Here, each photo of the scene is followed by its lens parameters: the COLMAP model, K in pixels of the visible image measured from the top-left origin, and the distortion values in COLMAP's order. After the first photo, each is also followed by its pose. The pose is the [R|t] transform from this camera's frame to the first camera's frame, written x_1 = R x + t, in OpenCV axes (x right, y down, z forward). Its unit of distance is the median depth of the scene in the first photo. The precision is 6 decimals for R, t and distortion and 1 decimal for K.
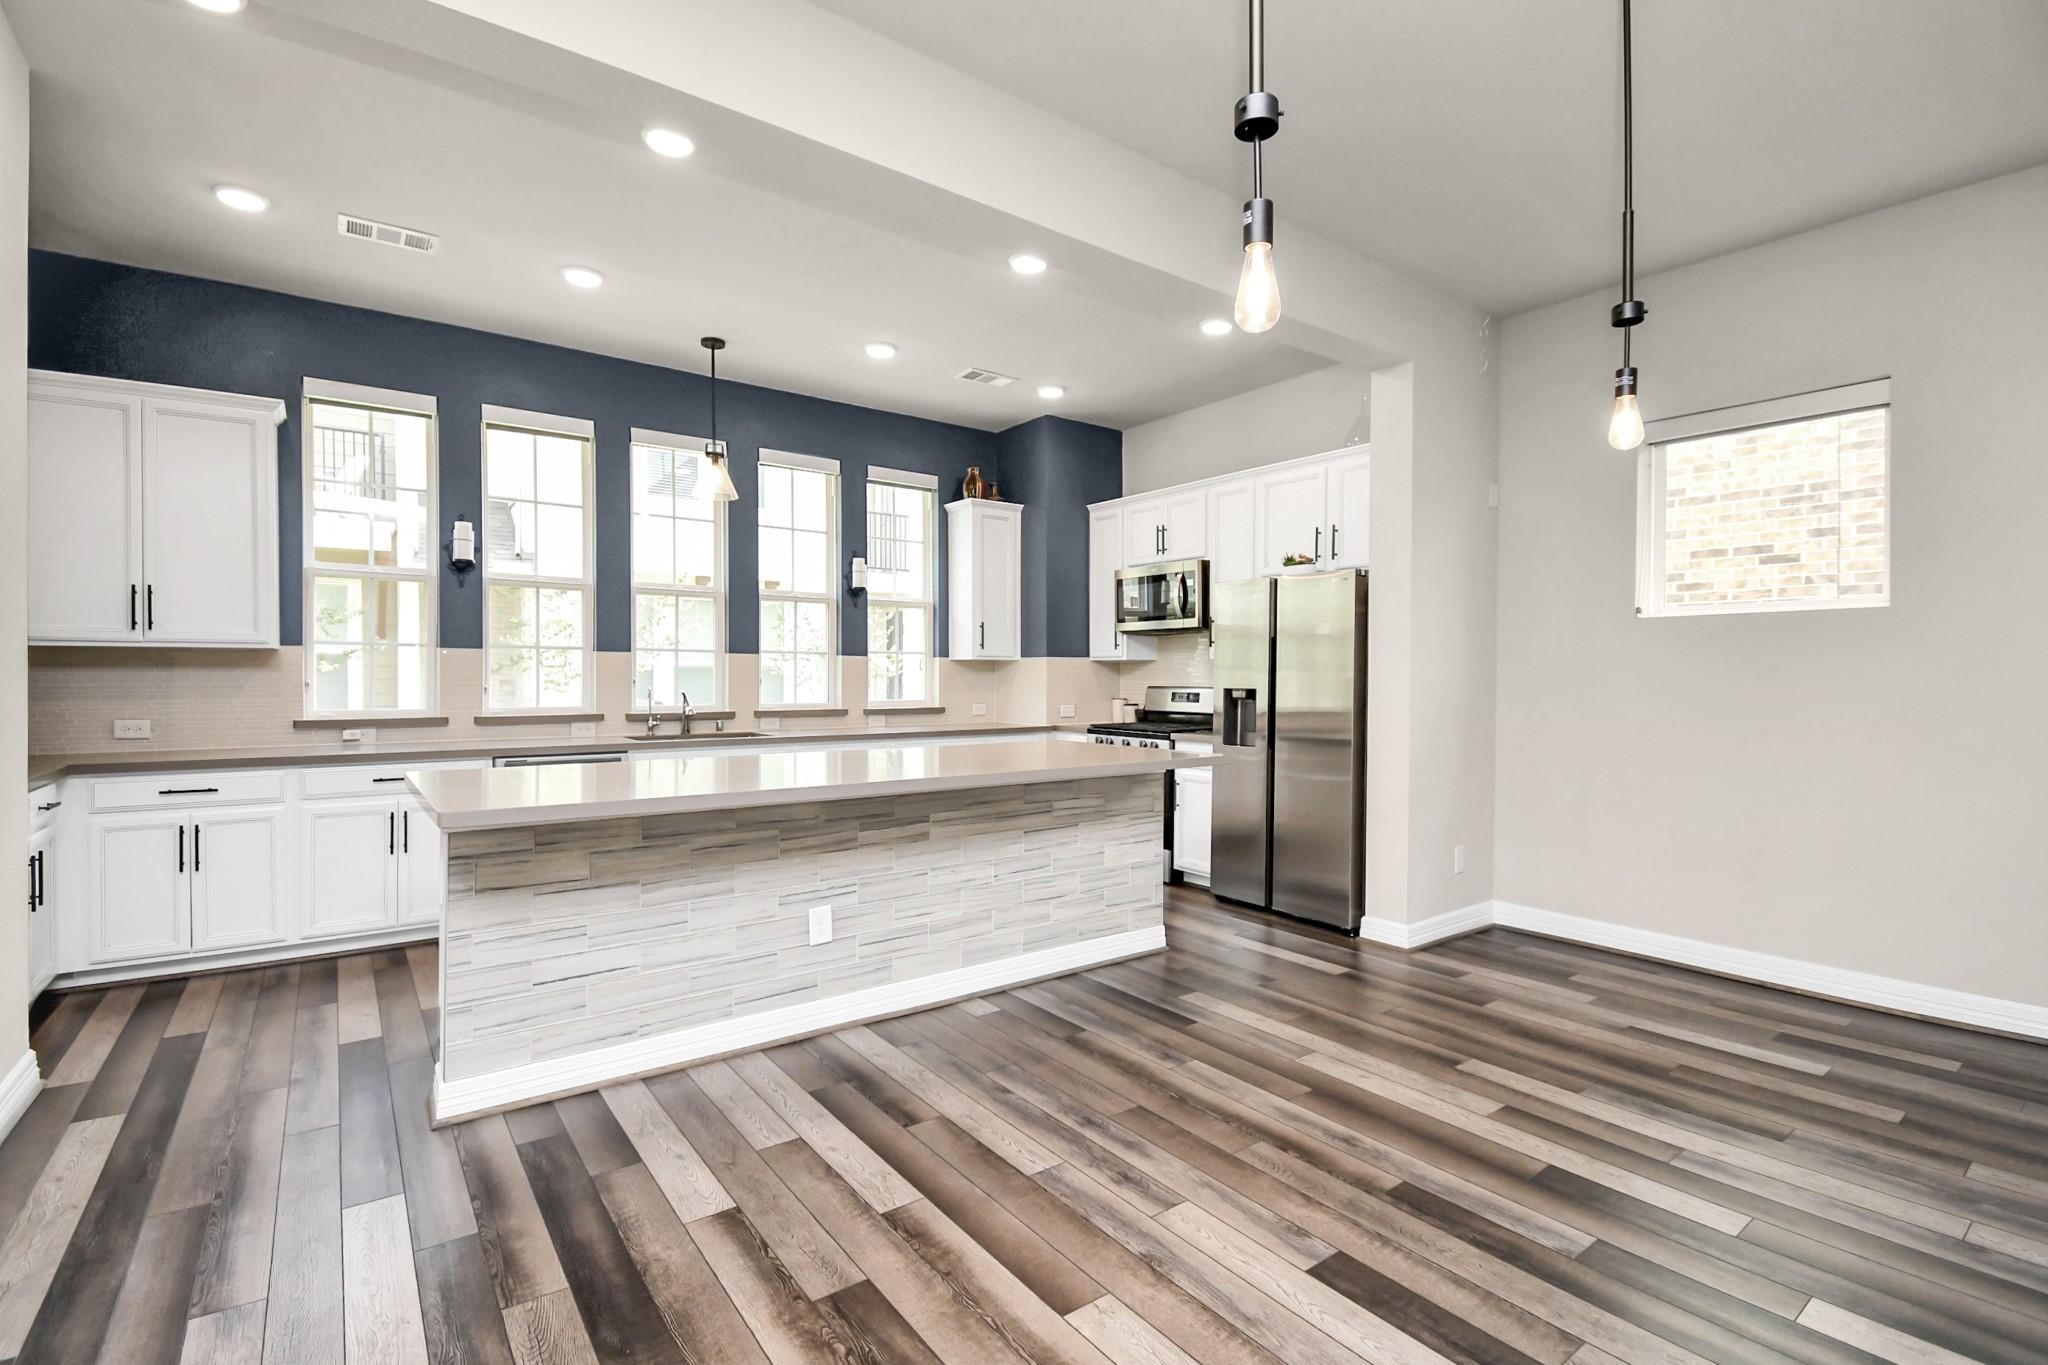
lens RADIAL K [[937.8, 0, 1024.0], [0, 937.8, 682.5], [0, 0, 1]] dist [0.000233, 0.000011]
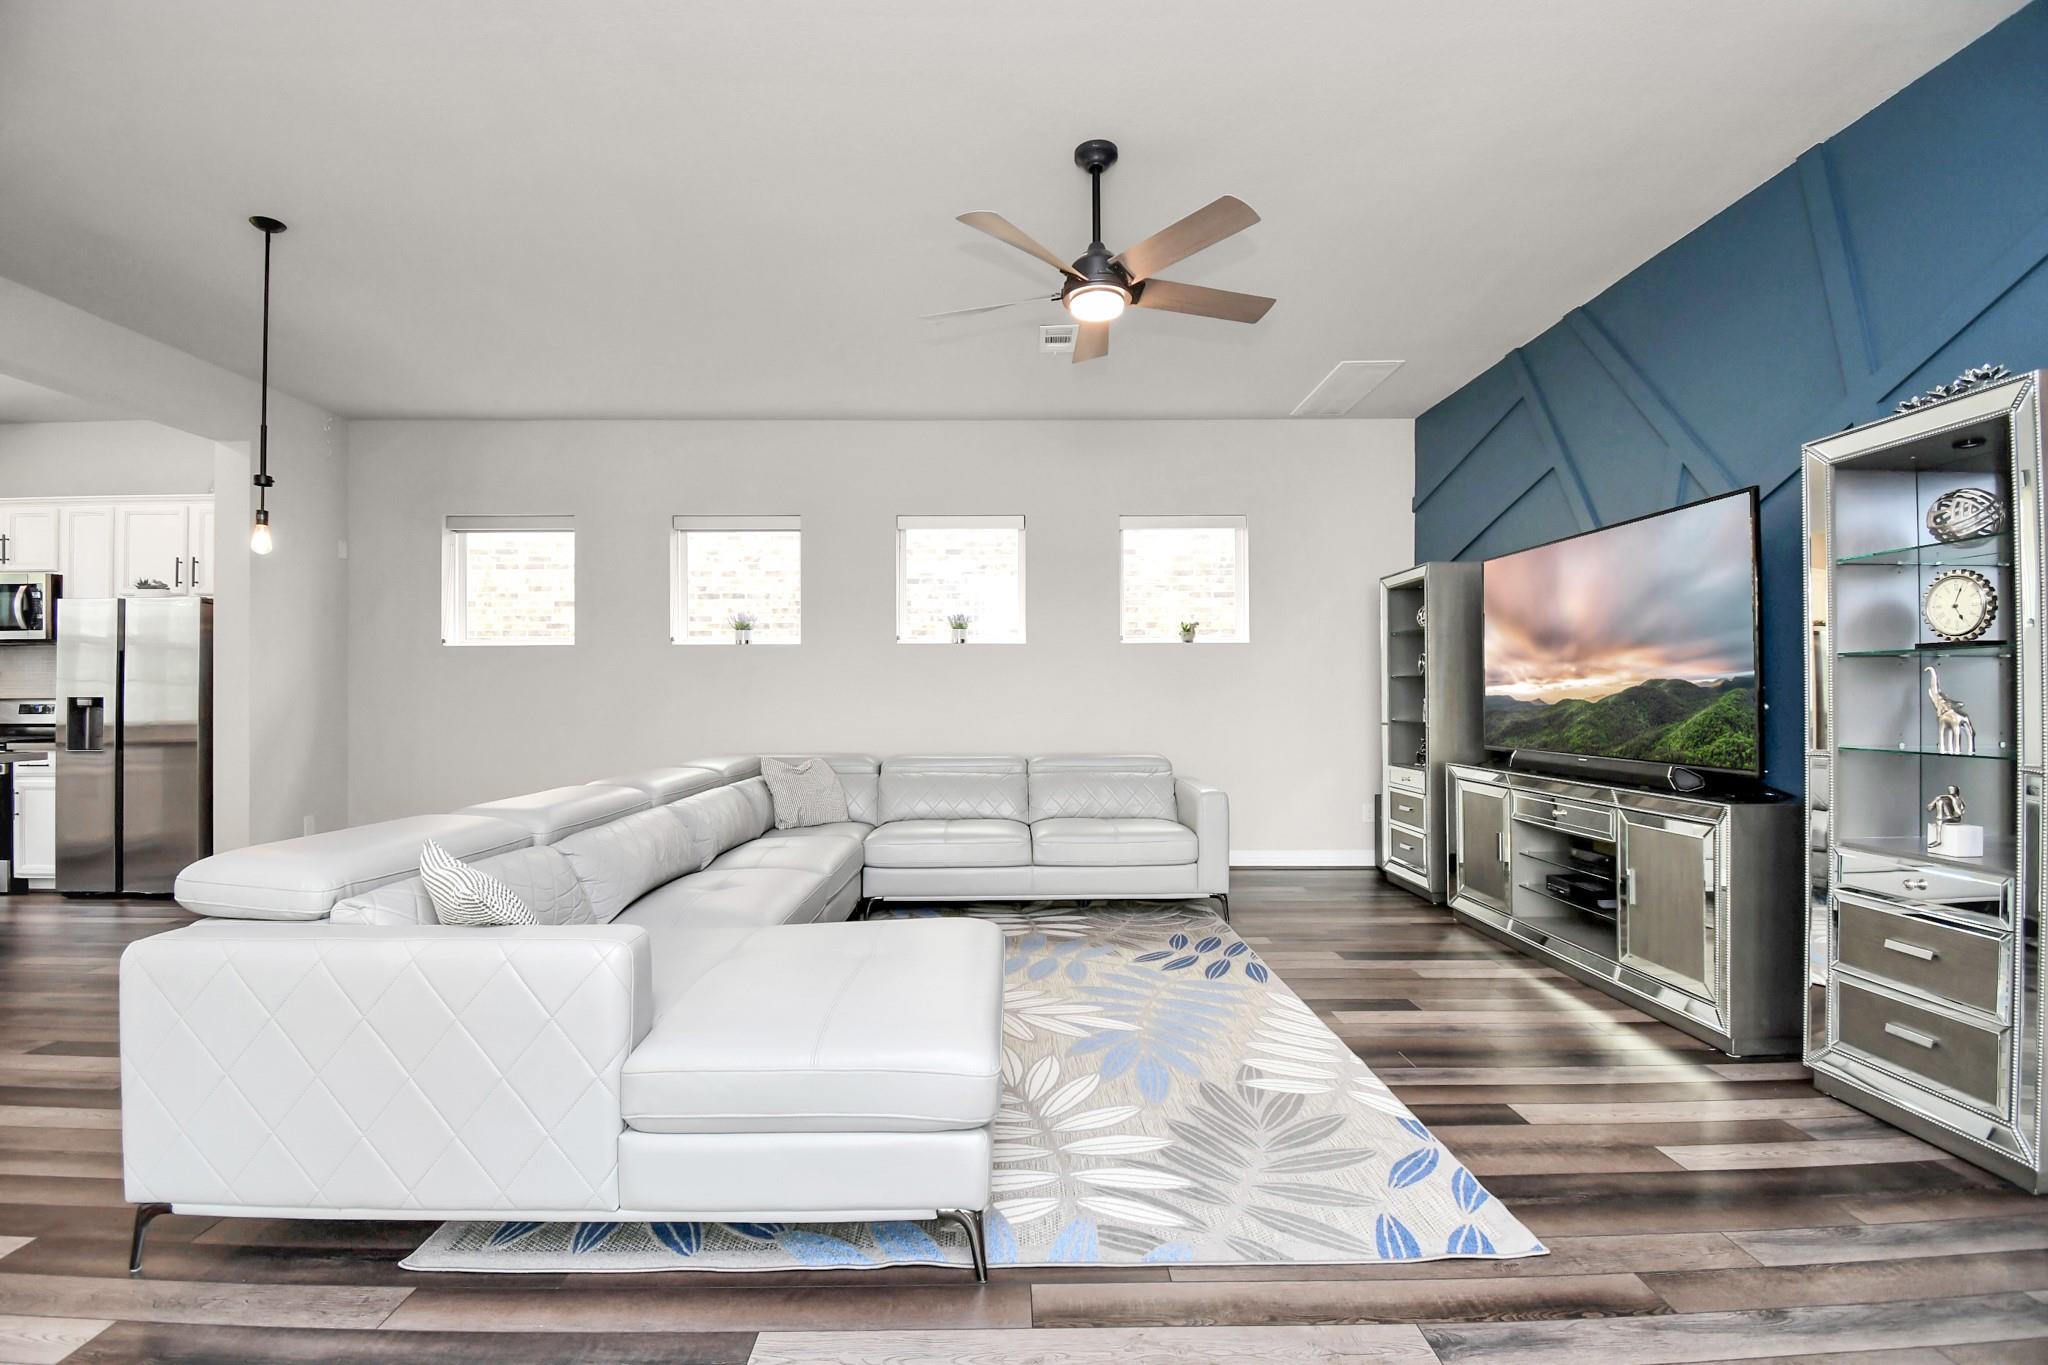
lens RADIAL K [[889.2, 0, 1023.7], [0, 889.2, 693.5], [0, 0, 1]] dist [0.000364, -0.014475]
pose [[0.584306, -0.003044, 0.811528, 0.044839], [0.011325, 0.999926, -0.004403, 0.018940], [-0.811455, 0.011763, 0.584297, -0.480854]]
